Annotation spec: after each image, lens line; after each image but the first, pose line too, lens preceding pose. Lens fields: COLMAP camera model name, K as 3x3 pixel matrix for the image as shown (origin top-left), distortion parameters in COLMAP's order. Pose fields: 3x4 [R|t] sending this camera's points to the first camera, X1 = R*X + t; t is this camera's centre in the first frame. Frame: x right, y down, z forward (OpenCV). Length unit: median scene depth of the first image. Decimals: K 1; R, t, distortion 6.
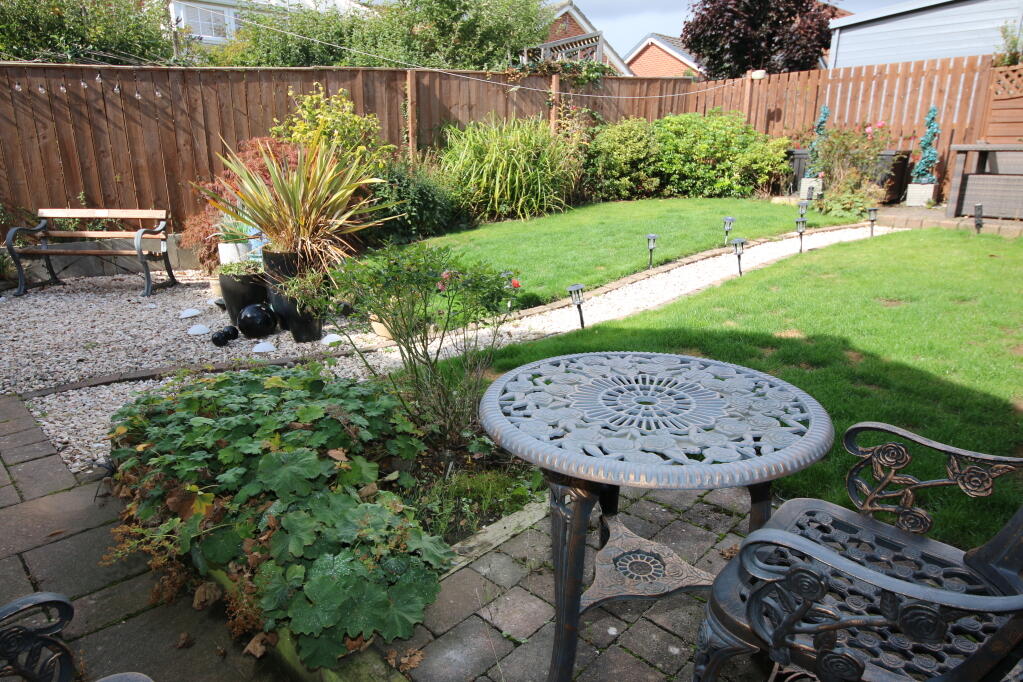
lens RADIAL K [[625.0, 0, 511.5], [0, 625.0, 341.0], [0, 0, 1]] dist [0.038030, -0.045340]
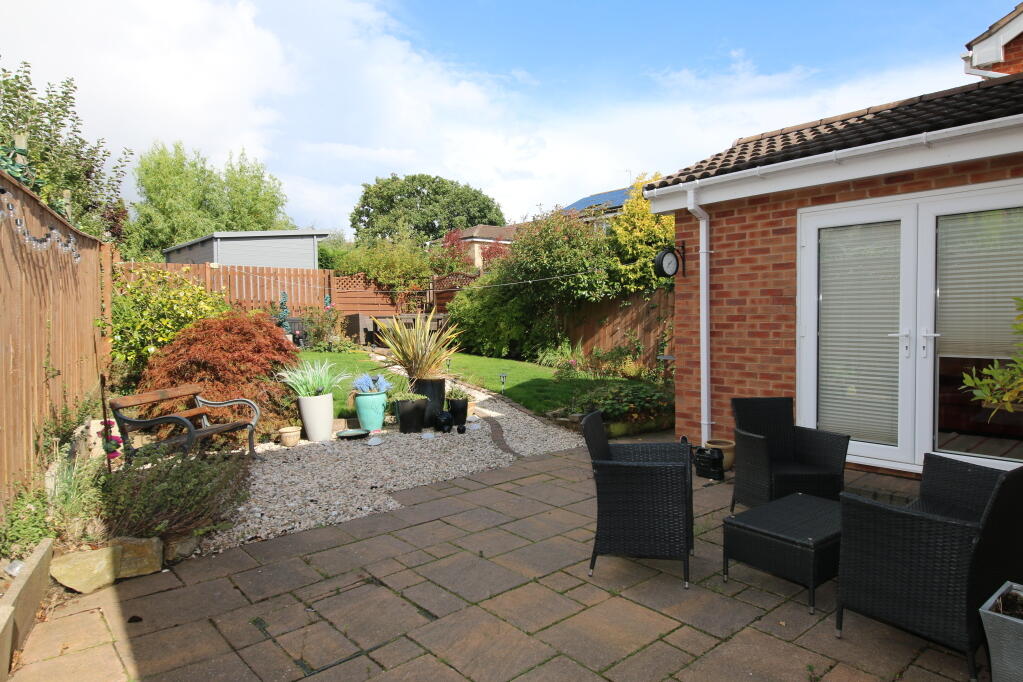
lens RADIAL K [[625.0, 0, 511.5], [0, 625.0, 341.0], [0, 0, 1]] dist [0.038030, -0.045340]
pose [[0.080768, -0.042909, 0.995809, -1.287863], [0.279437, 0.959982, 0.018701, -0.135812], [-0.956761, 0.276755, 0.089526, 0.381451]]
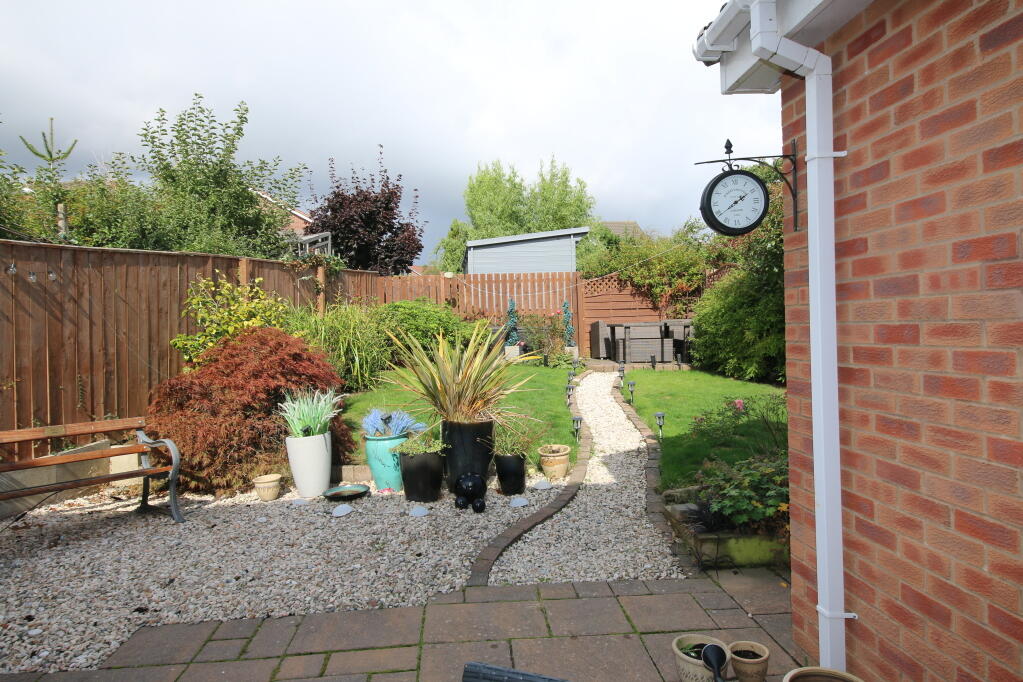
lens RADIAL K [[625.0, 0, 511.5], [0, 625.0, 341.0], [0, 0, 1]] dist [0.038030, -0.045340]
pose [[0.642050, -0.036526, 0.765792, -0.766955], [0.234672, 0.960283, -0.150950, -0.061409], [-0.729864, 0.276627, 0.625121, 0.114507]]
